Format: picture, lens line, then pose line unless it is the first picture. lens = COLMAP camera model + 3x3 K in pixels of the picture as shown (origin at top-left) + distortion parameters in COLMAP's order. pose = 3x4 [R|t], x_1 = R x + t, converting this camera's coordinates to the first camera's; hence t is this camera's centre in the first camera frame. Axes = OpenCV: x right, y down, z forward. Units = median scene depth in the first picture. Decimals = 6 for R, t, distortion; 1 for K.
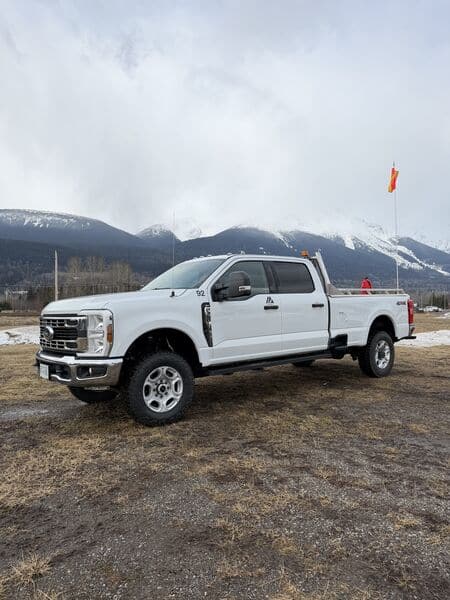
lens RADIAL K [[422.1, 0, 221.9], [0, 422.1, 300.1], [0, 0, 1]] dist [0.169882, -0.360874]
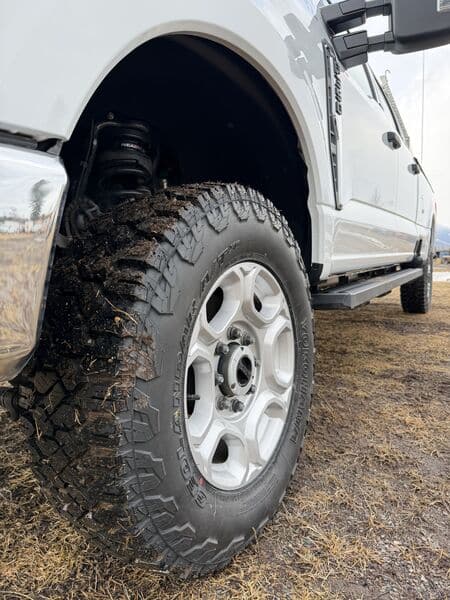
lens RADIAL K [[424.5, 0, 225.0], [0, 424.5, 300.0], [0, 0, 1]] dist [0.094571, -0.158093]
pose [[0.935200, -0.028355, 0.352983, -0.194447], [-0.010621, 0.994095, 0.107996, 0.134262], [-0.353961, -0.104746, 0.929376, 0.719557]]
